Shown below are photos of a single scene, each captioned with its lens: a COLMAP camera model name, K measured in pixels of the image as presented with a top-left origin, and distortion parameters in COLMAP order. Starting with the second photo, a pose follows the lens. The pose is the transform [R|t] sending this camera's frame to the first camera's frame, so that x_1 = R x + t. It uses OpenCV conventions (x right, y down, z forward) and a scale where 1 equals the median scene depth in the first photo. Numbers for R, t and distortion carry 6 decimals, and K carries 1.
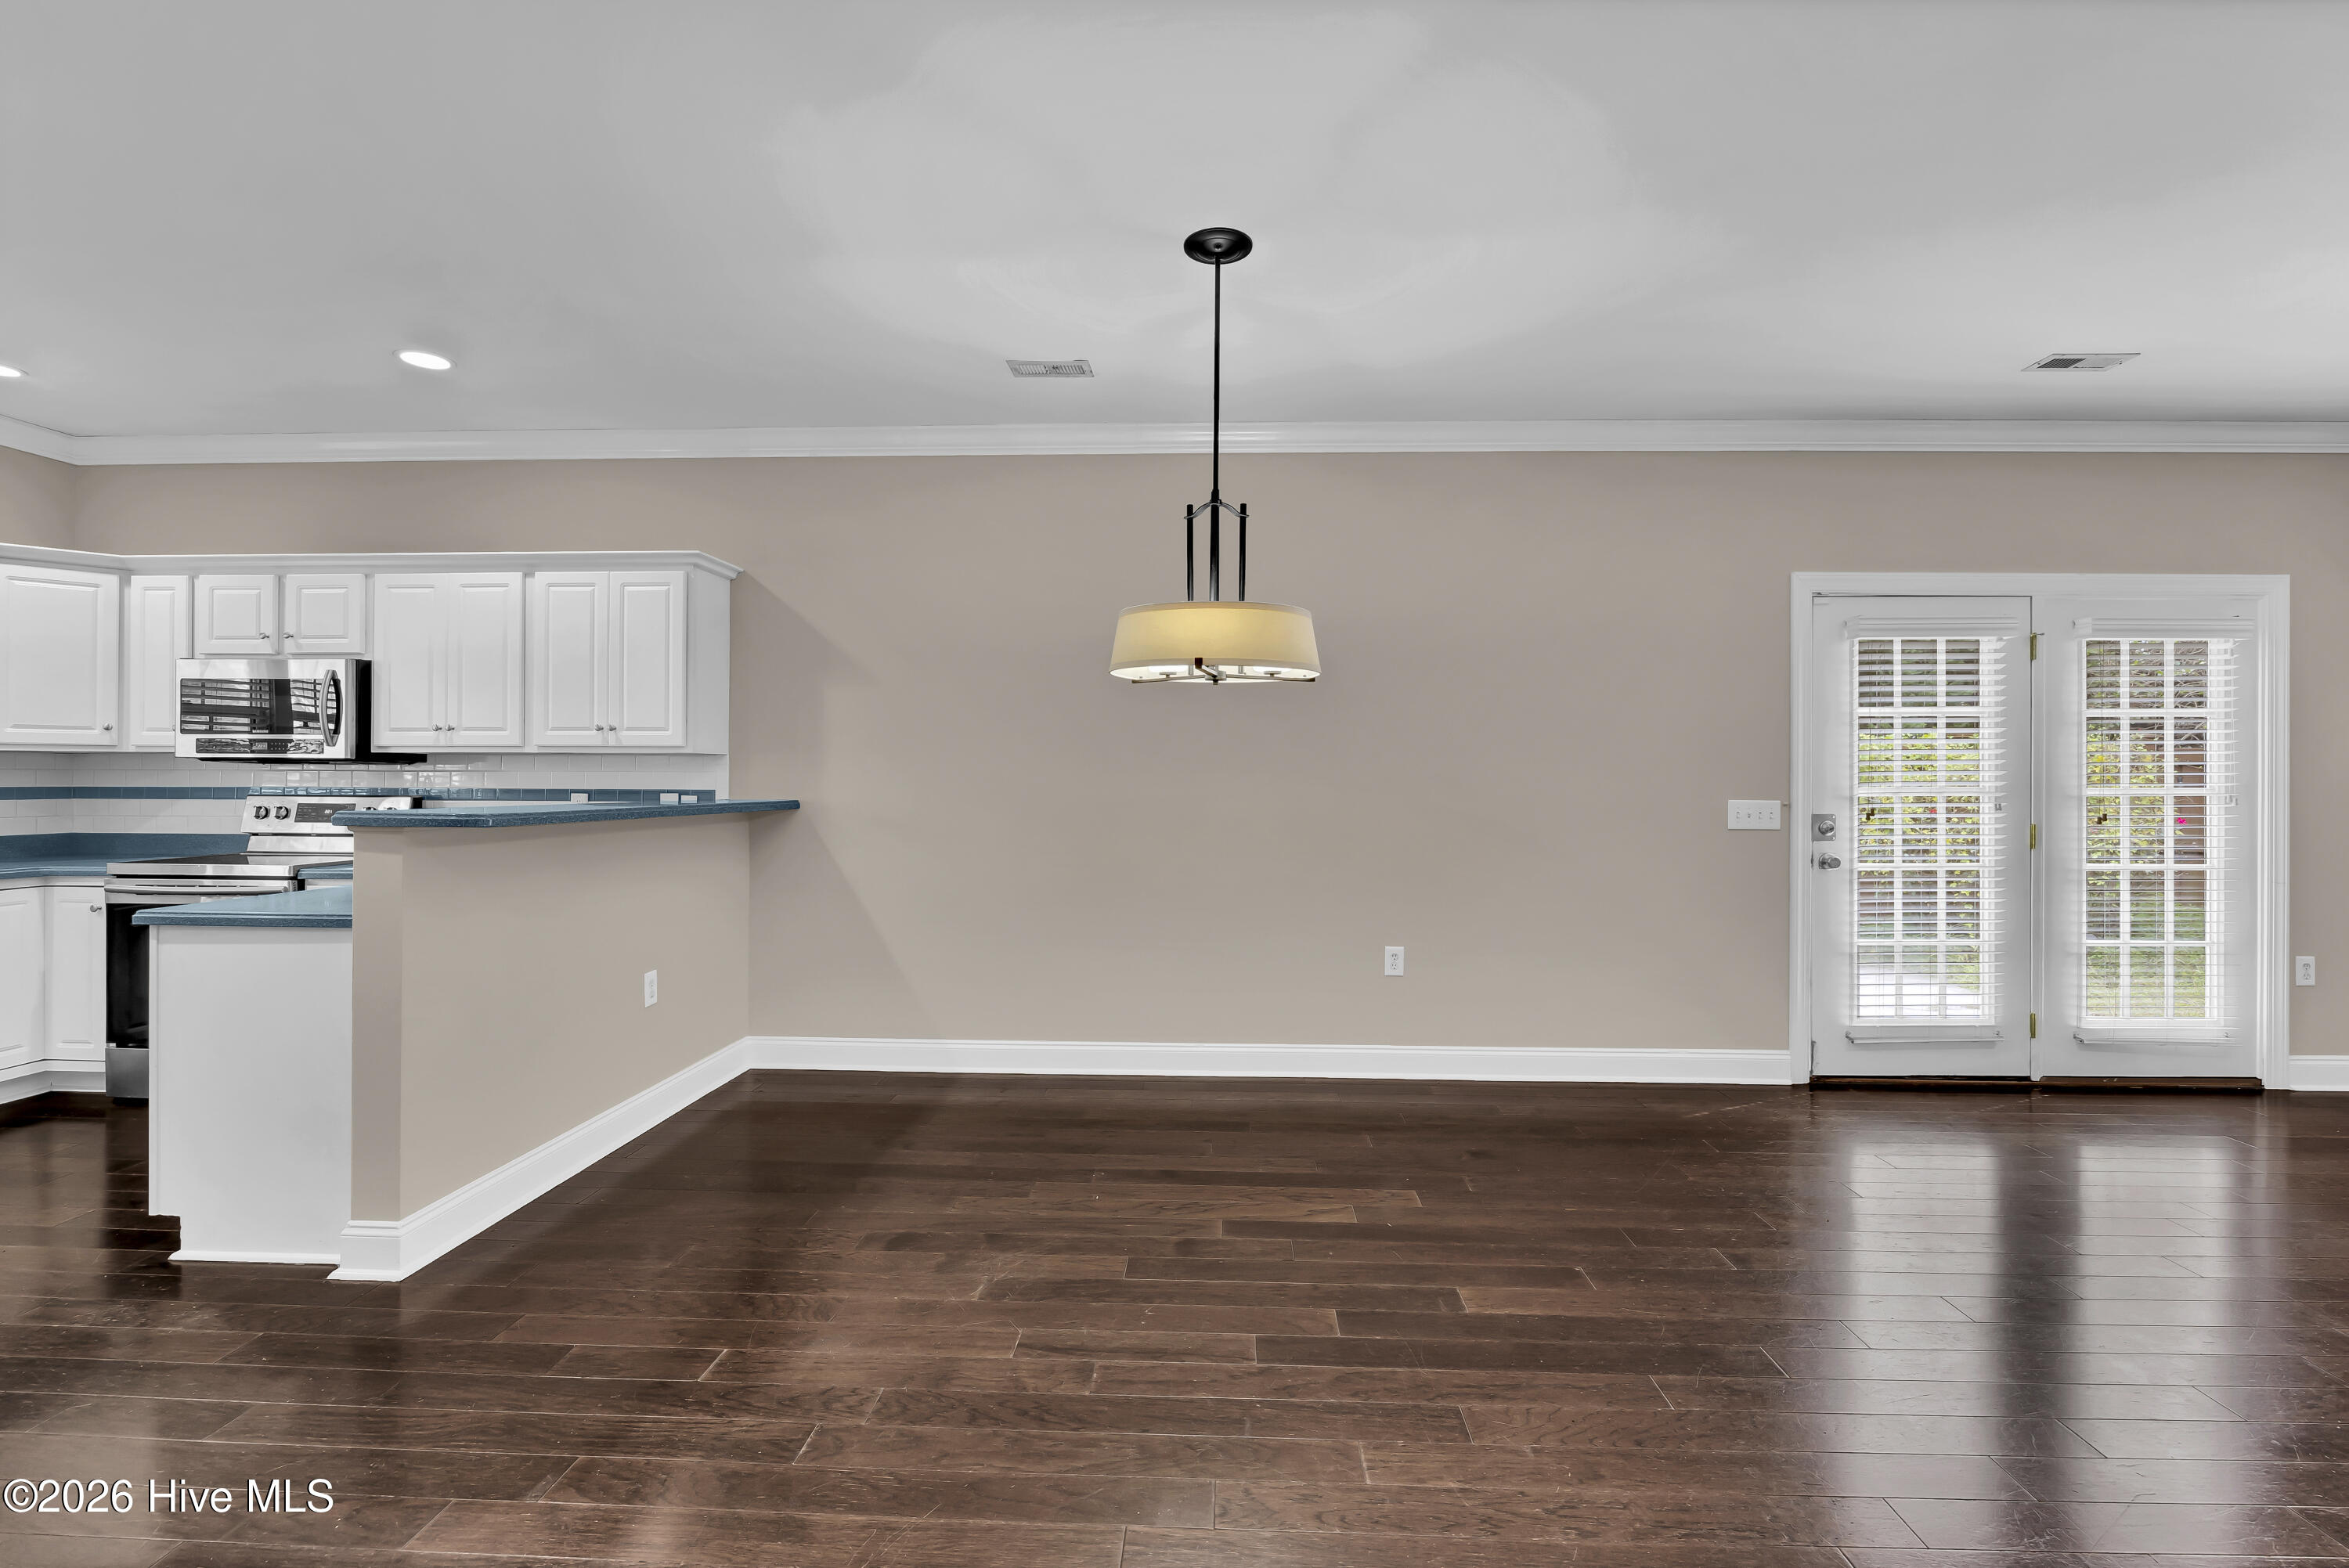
lens RADIAL K [[1022.1, 0, 1185.6], [0, 1022.1, 779.2], [0, 0, 1]] dist [-0.010300, 0.000156]
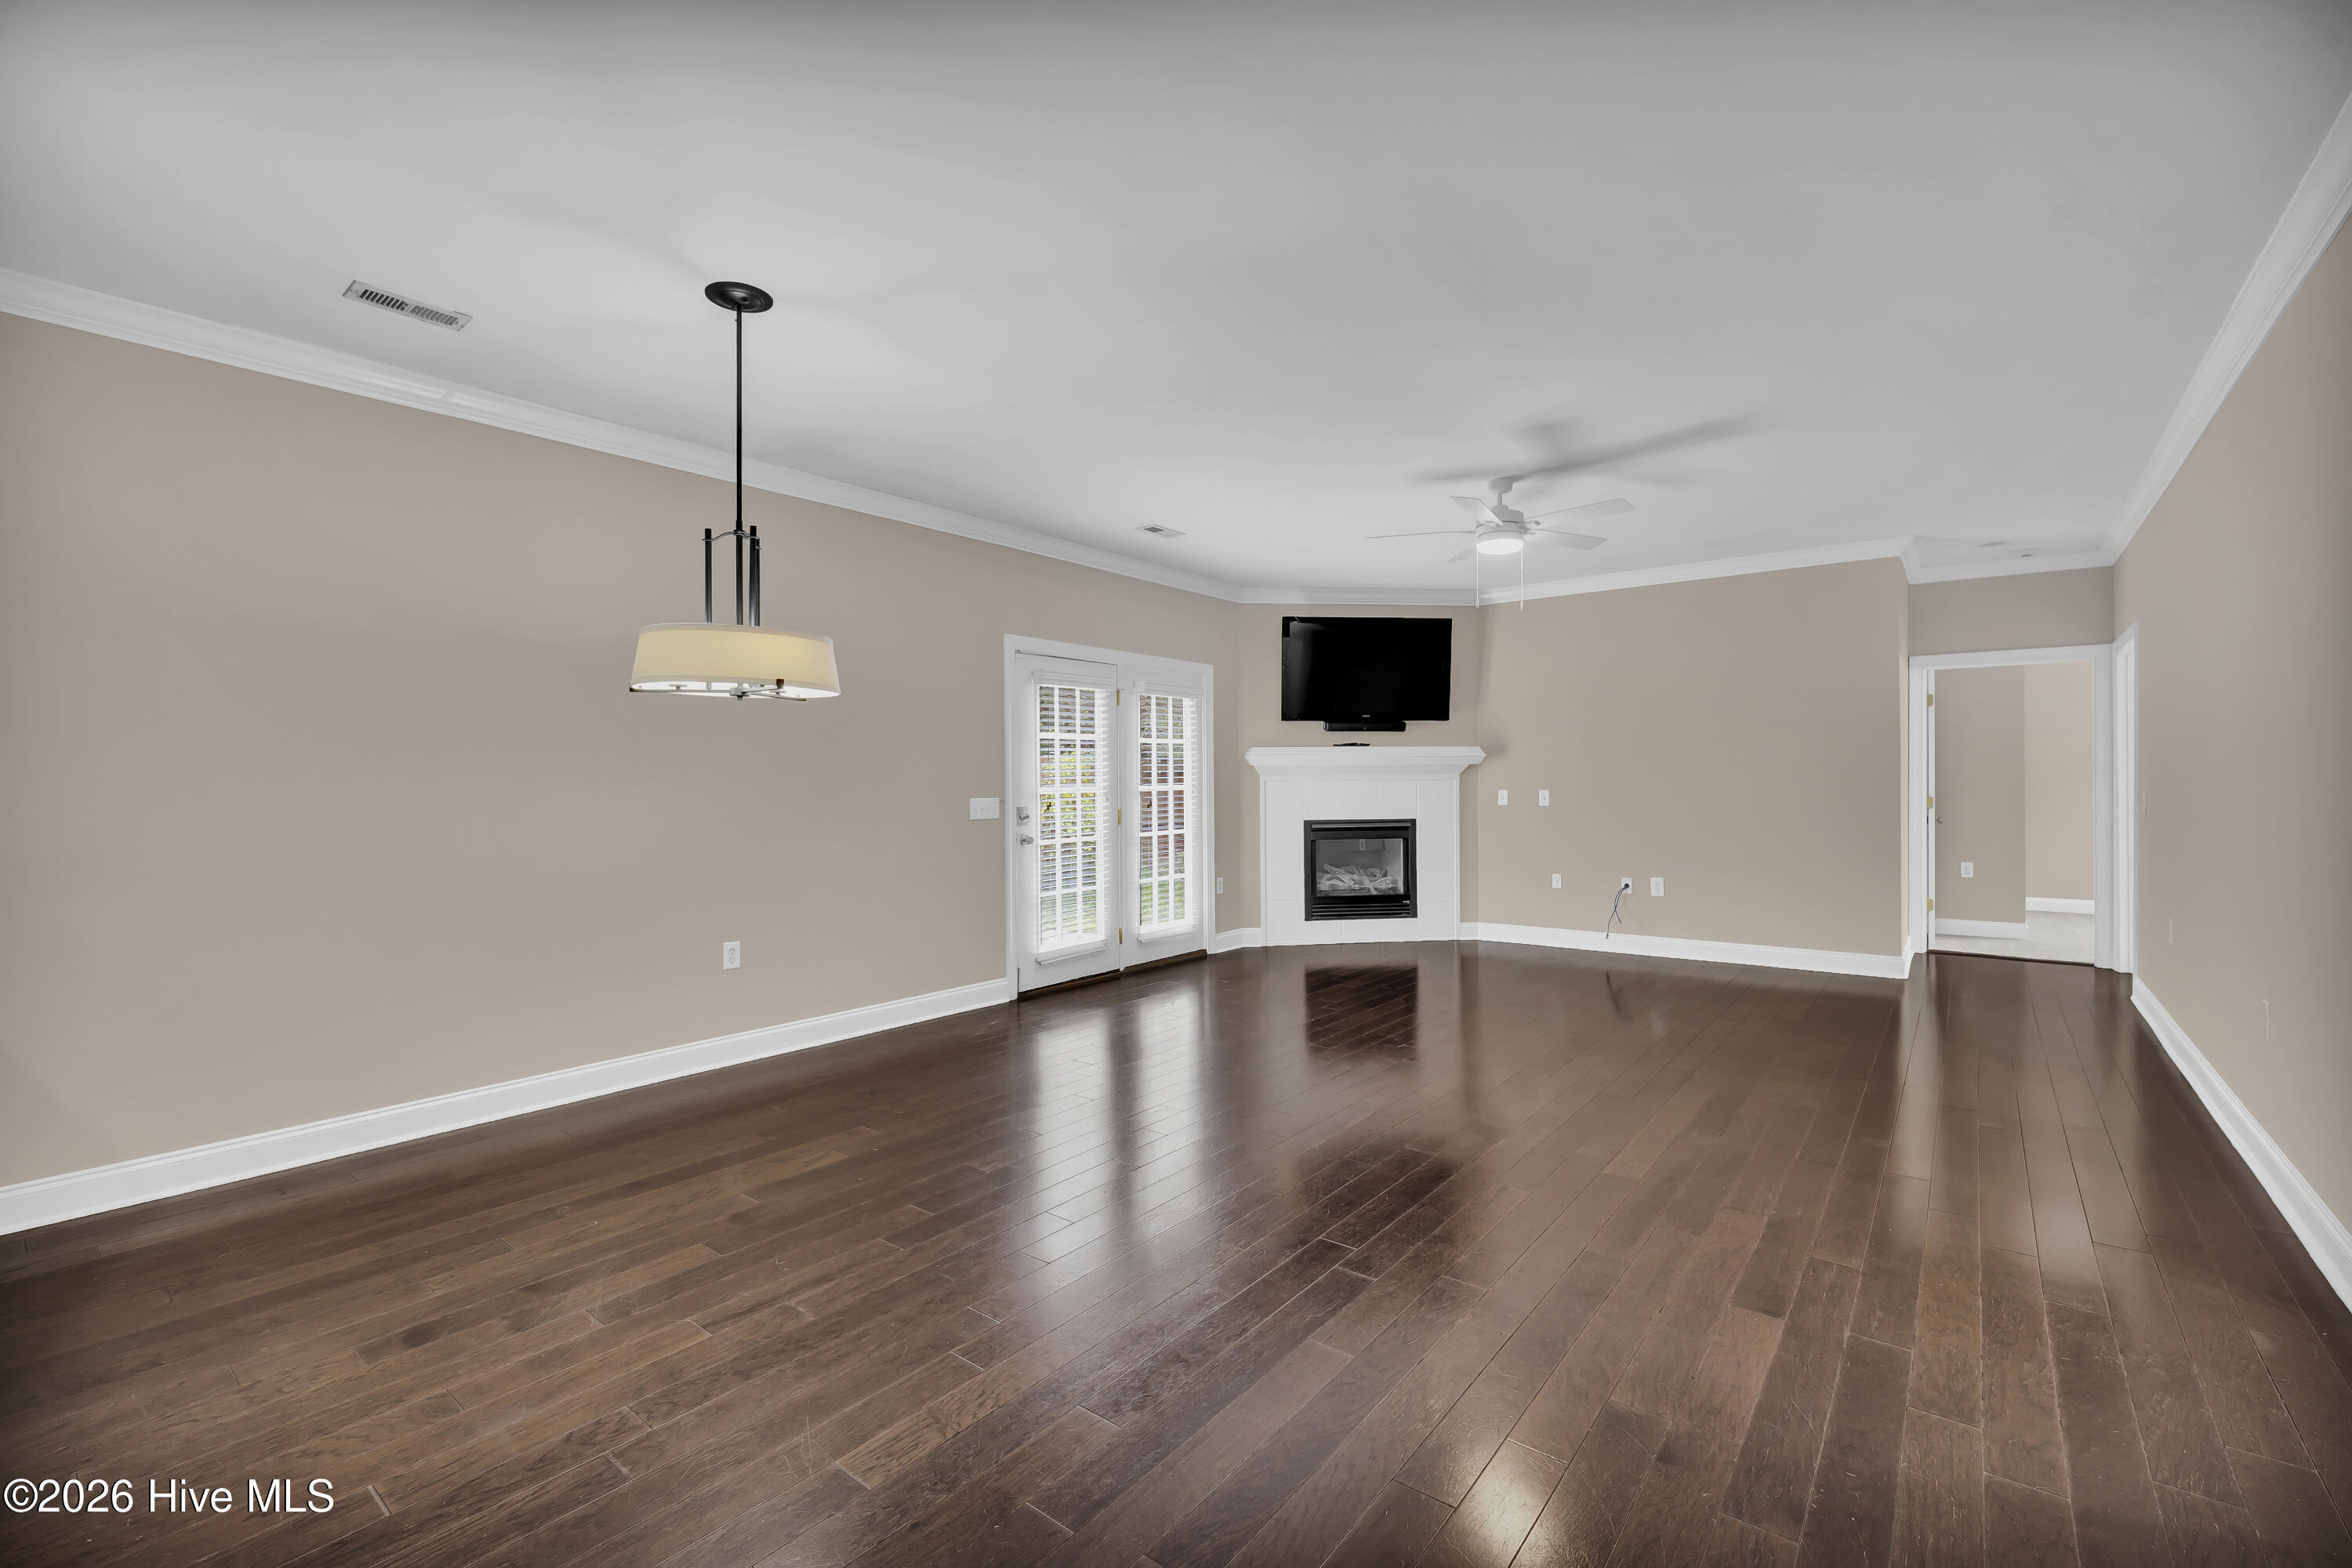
lens RADIAL K [[1007.2, 0, 1186.4], [0, 1007.2, 788.3], [0, 0, 1]] dist [0.000202, 0.000005]
pose [[0.588133, -0.013922, 0.808644, -0.378081], [0.008830, 0.999903, 0.010793, -0.004786], [-0.808716, 0.000793, 0.588199, -0.009848]]
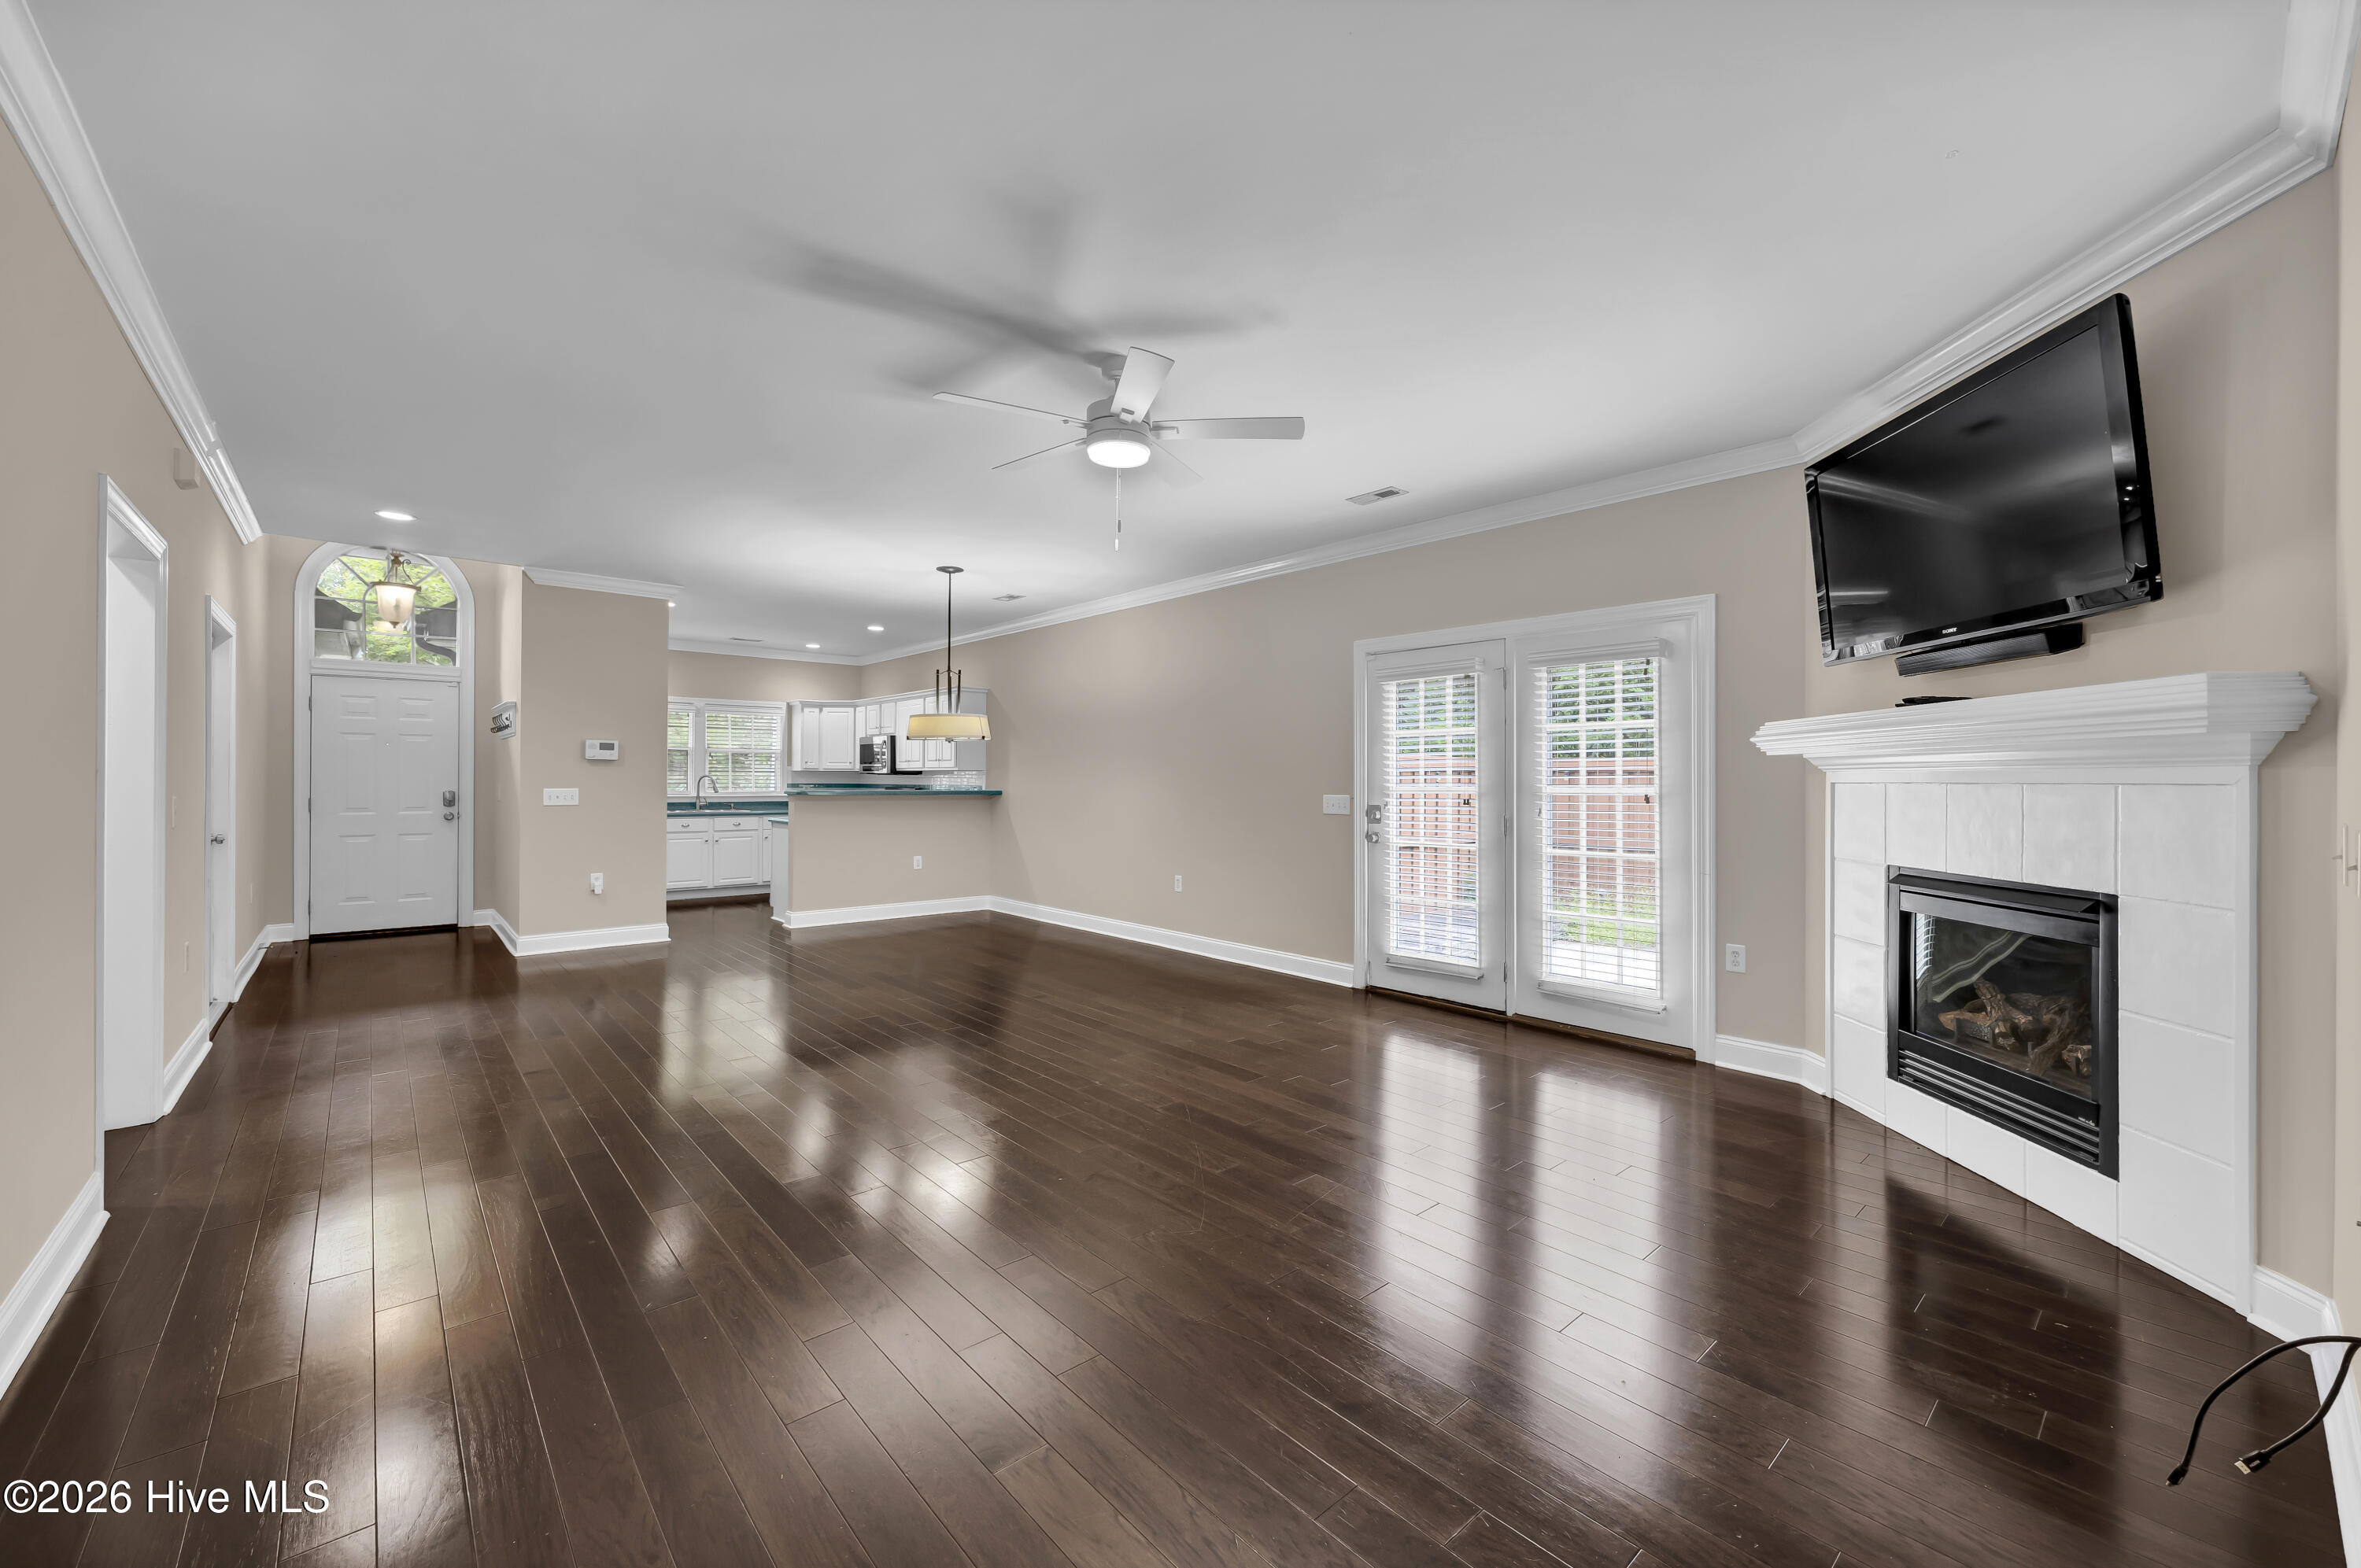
lens RADIAL K [[926.1, 0, 1179.6], [0, 926.1, 783.0], [0, 0, 1]] dist [-0.000560, -0.000142]
pose [[0.689228, 0.001320, -0.724544, 1.415774], [-0.003196, 0.999994, -0.001218, 0.005569], [0.724538, 0.003155, 0.689228, -0.112964]]
